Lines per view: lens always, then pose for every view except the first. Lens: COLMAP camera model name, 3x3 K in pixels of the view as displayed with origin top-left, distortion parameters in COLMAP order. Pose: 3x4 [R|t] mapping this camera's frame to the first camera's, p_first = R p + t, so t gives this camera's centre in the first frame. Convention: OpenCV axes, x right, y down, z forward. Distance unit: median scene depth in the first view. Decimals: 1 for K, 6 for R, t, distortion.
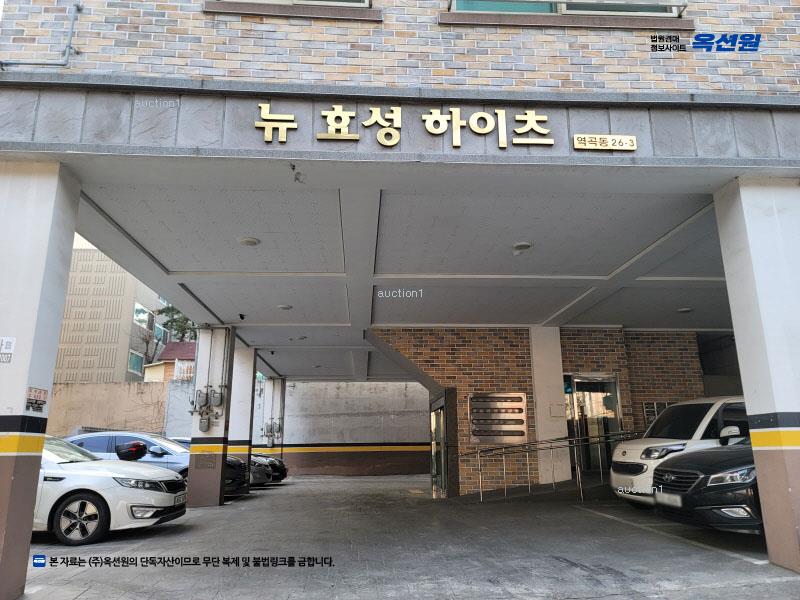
lens RADIAL K [[580.2, 0, 403.6], [0, 580.2, 302.1], [0, 0, 1]] dist [0.094102, -0.080177]
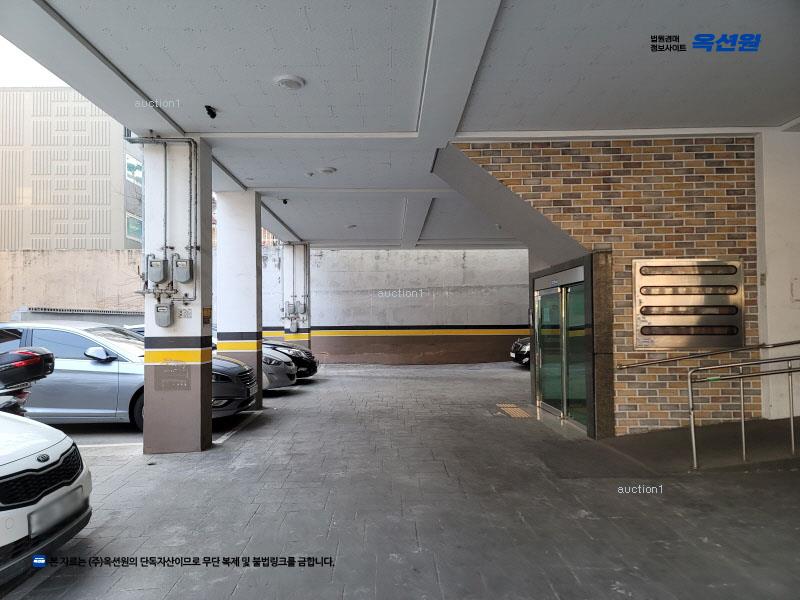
lens RADIAL K [[580.2, 0, 403.6], [0, 580.2, 302.1], [0, 0, 1]] dist [0.094102, -0.080177]
pose [[0.998972, -0.001346, -0.045313, -0.065953], [0.011095, 0.976421, 0.215588, 0.060459], [0.043955, -0.215869, 0.975432, 0.361038]]
